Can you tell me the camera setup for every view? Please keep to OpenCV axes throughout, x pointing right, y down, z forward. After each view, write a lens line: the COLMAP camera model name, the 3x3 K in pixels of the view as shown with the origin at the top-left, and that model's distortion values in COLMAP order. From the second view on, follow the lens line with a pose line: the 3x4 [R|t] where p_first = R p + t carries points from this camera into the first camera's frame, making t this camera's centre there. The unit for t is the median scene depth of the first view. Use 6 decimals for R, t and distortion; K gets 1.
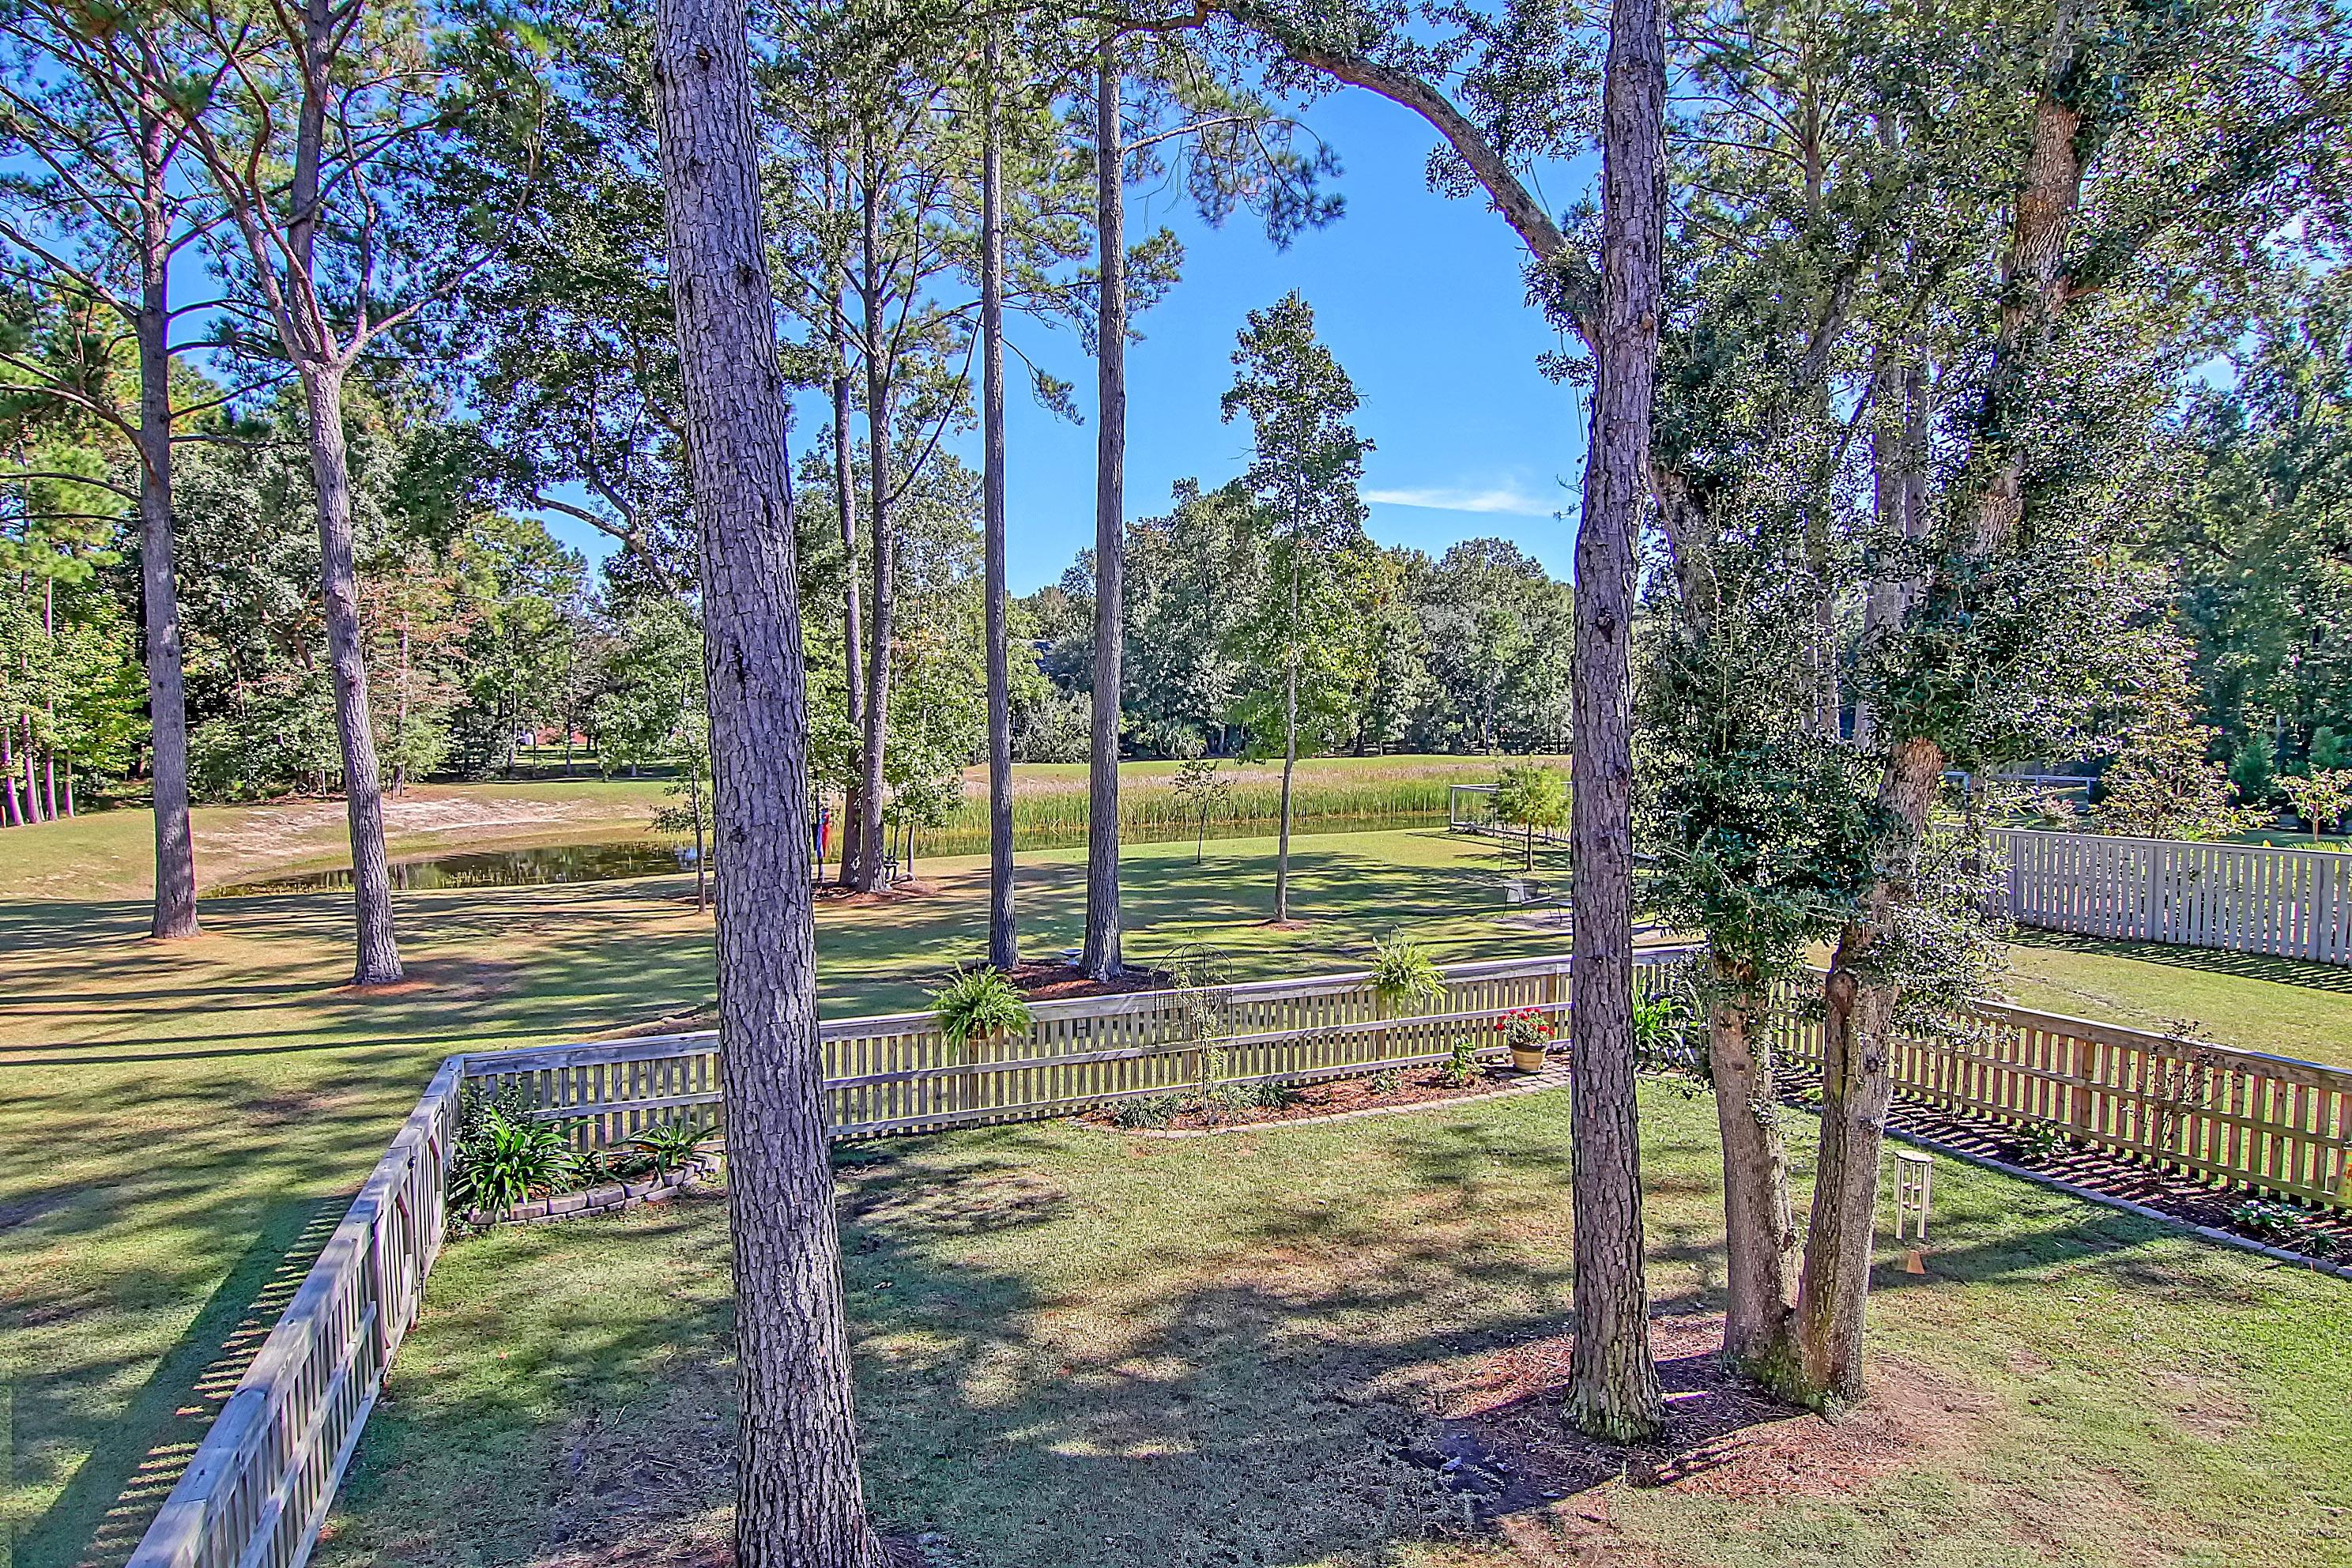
lens RADIAL K [[1212.7, 0, 1170.1], [0, 1212.7, 758.8], [0, 0, 1]] dist [0.002057, -0.013747]
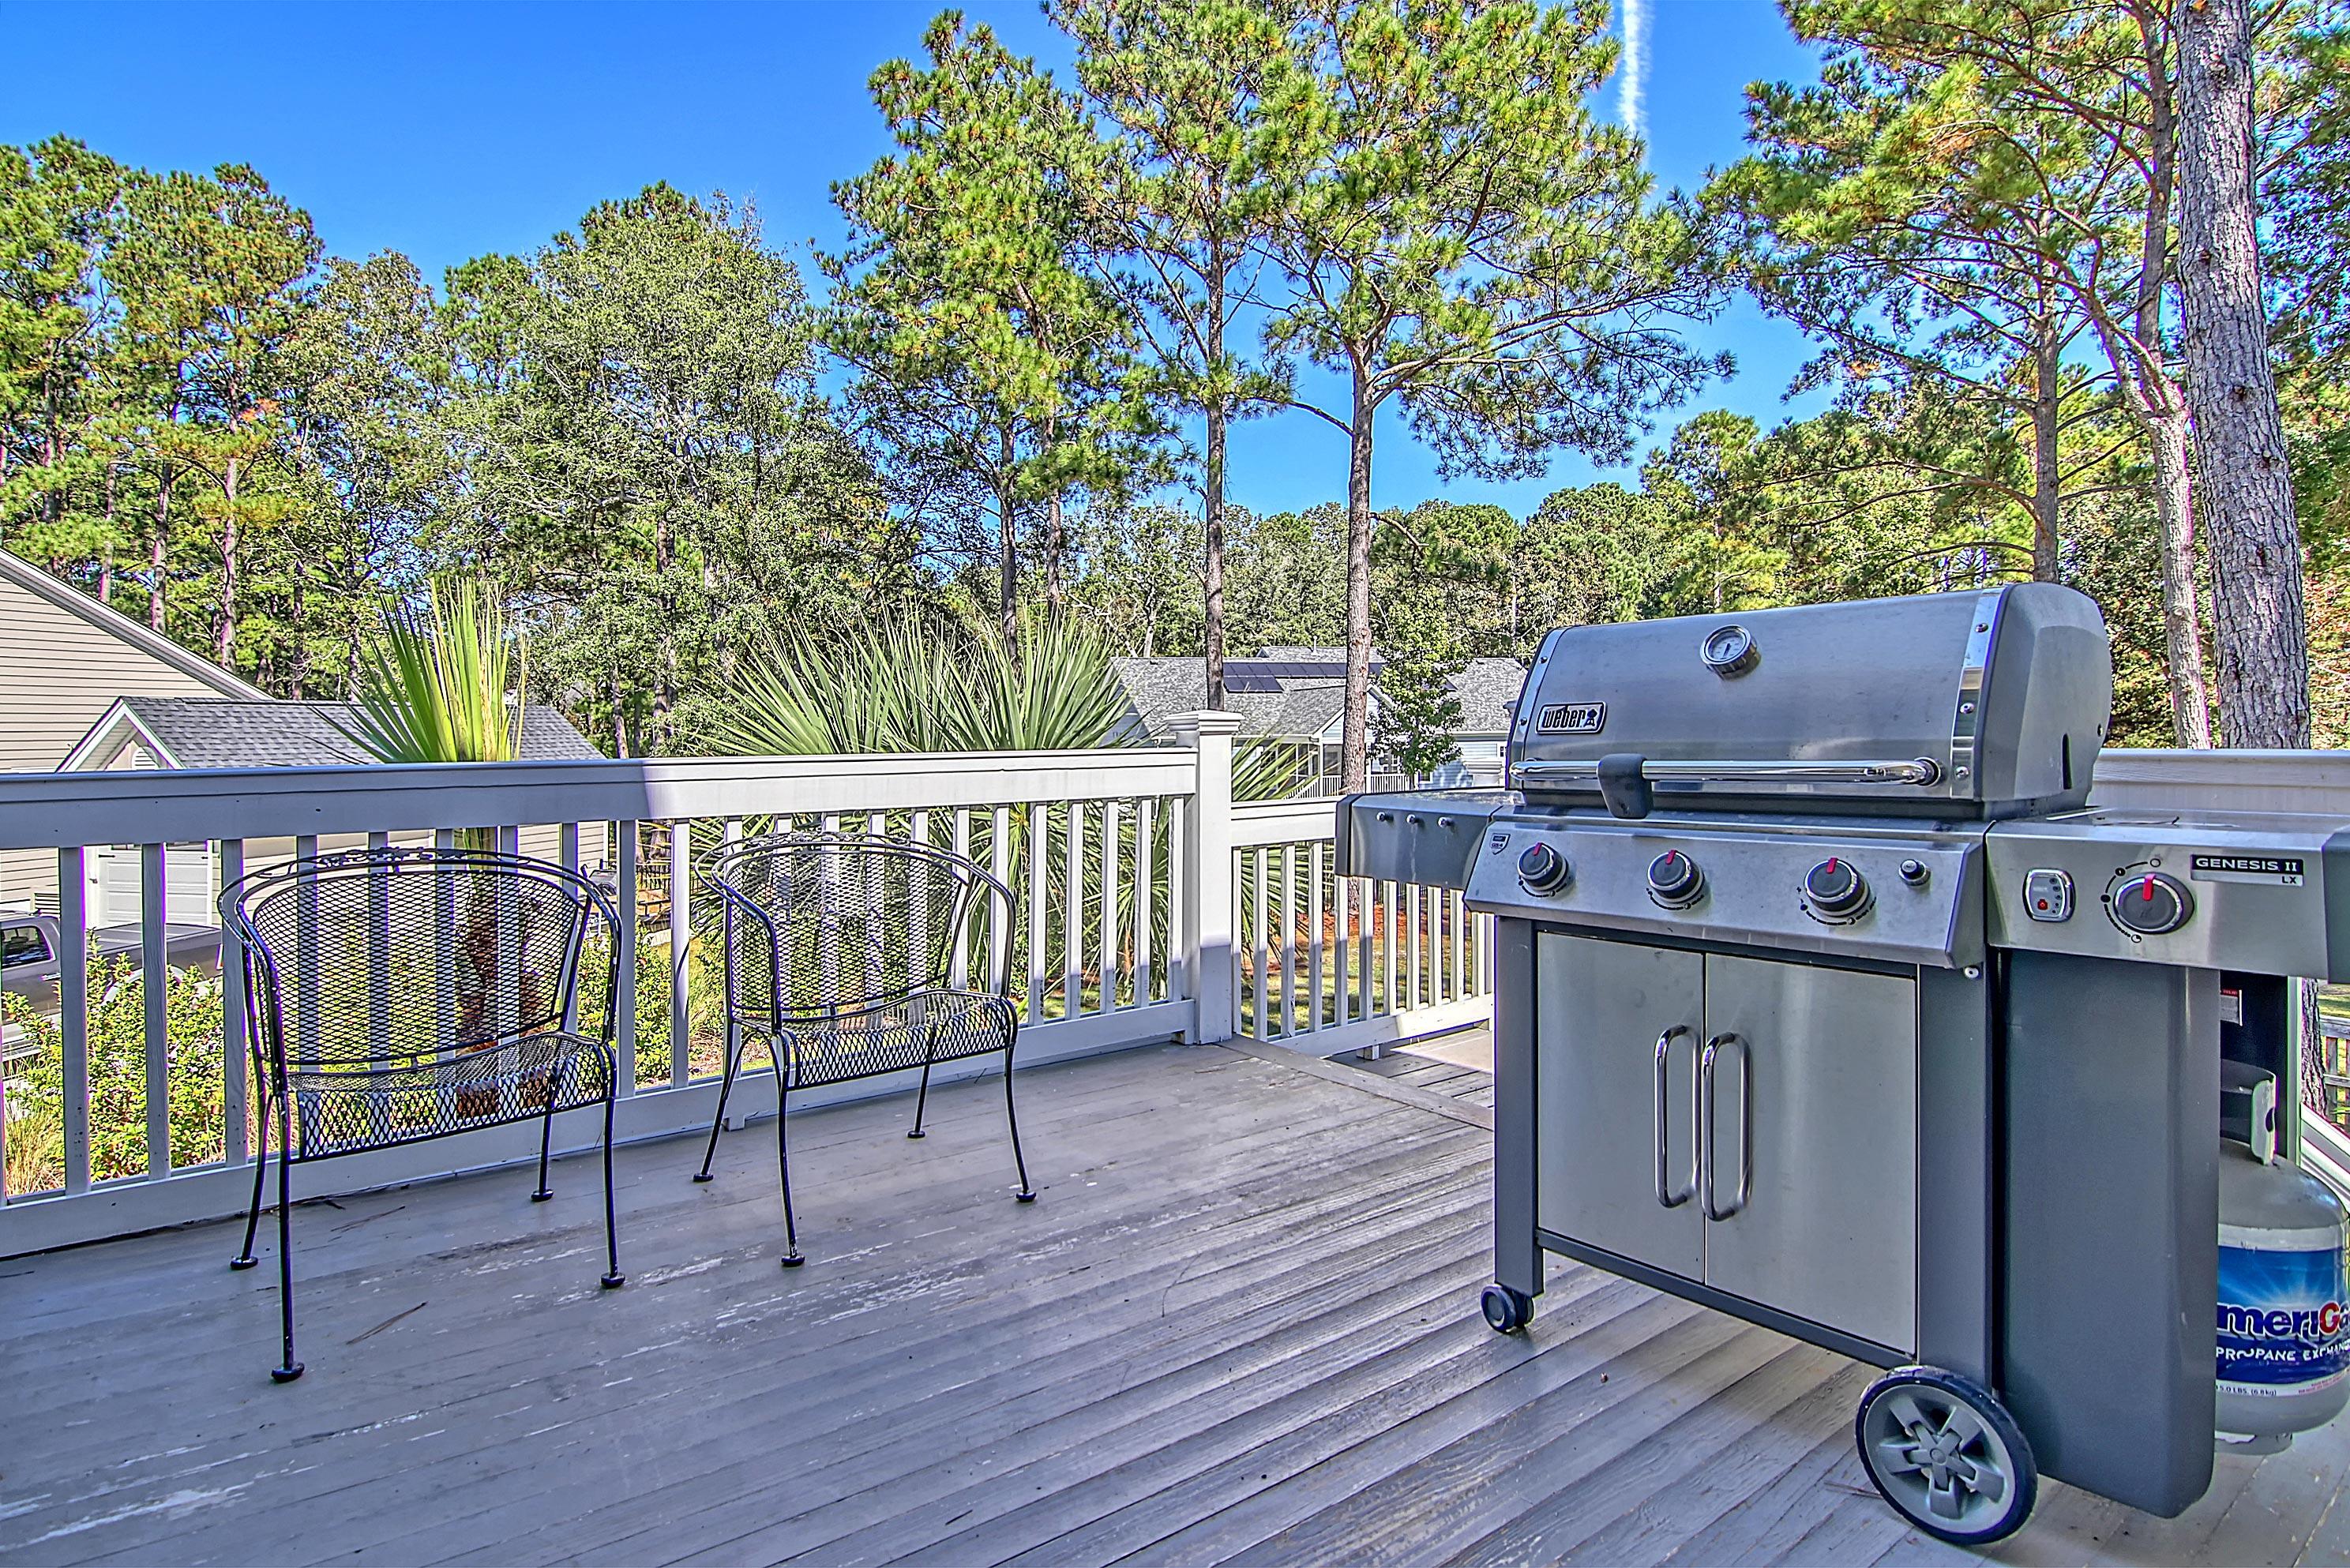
lens RADIAL K [[1211.6, 0, 1169.1], [0, 1211.6, 758.9], [0, 0, 1]] dist [0.002057, -0.013747]
pose [[0.196232, 0.020104, -0.980351, 0.820041], [-0.031933, 0.999391, 0.014102, 0.050856], [0.980037, 0.028538, 0.196754, -0.512969]]
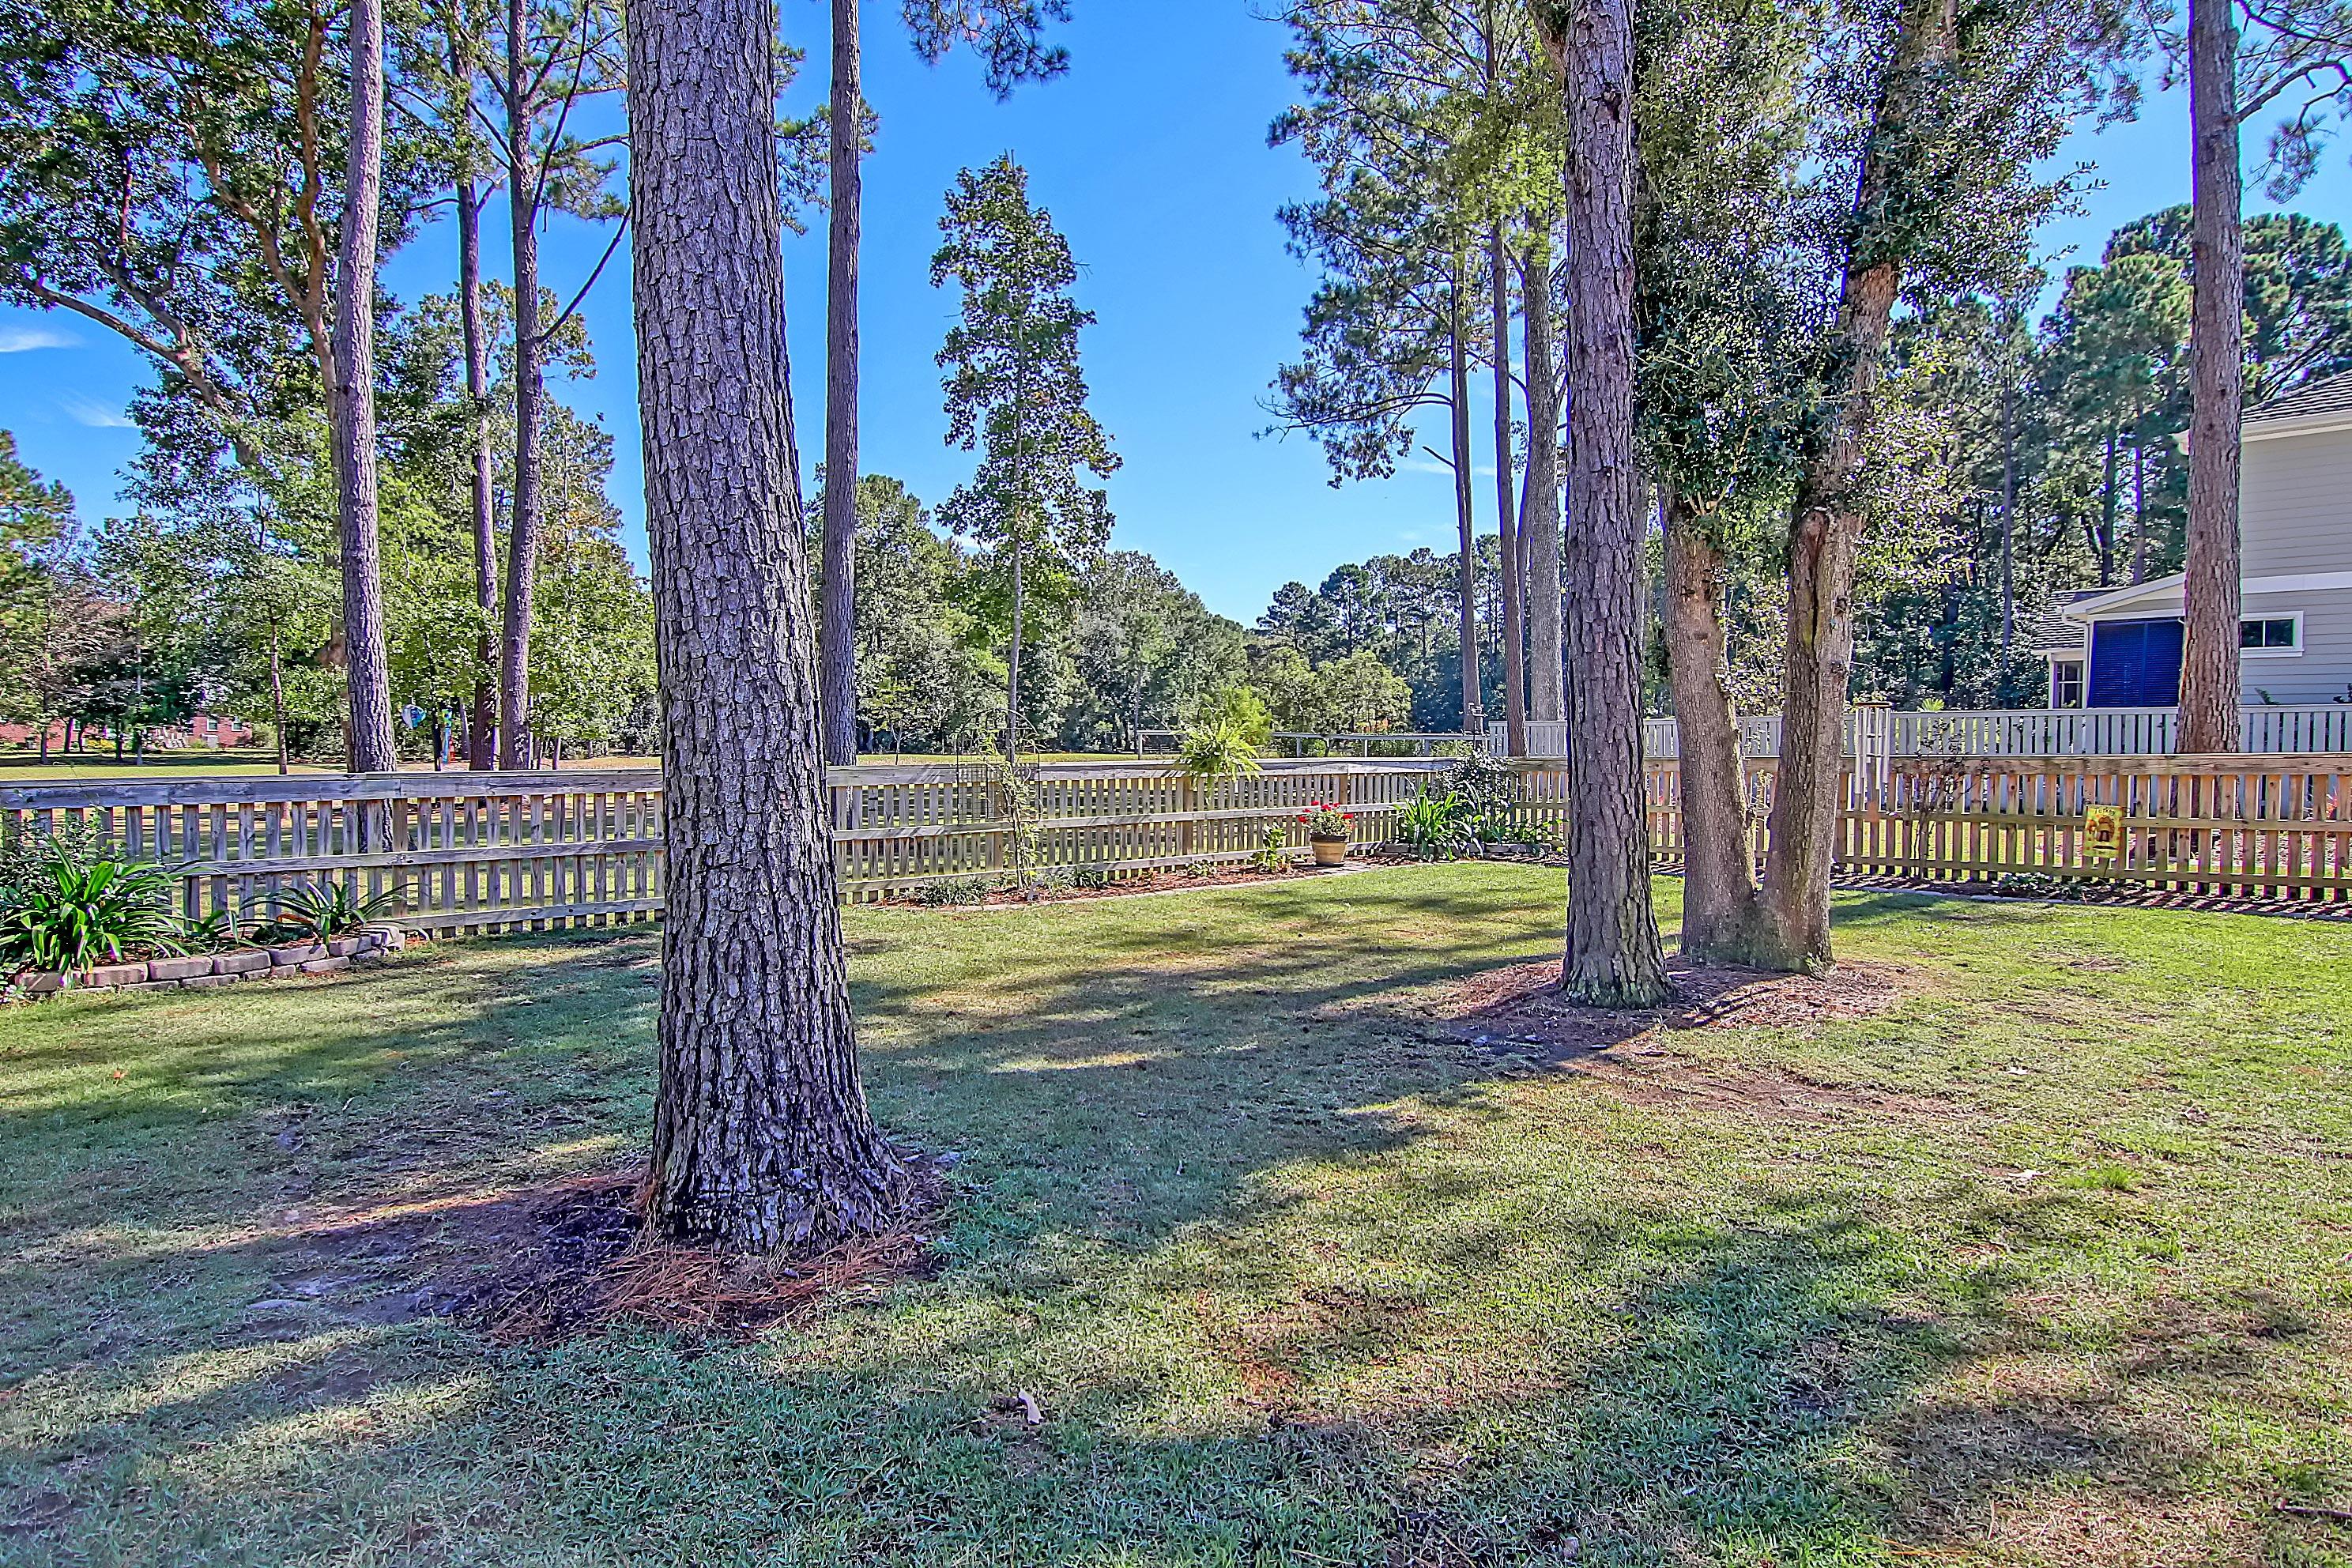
lens RADIAL K [[1212.7, 0, 1170.1], [0, 1212.7, 758.8], [0, 0, 1]] dist [0.002057, -0.013747]
pose [[0.954388, -0.007018, 0.298486, -0.064499], [0.015438, 0.999546, -0.025860, 0.110628], [-0.298170, 0.029289, 0.954063, 0.065349]]
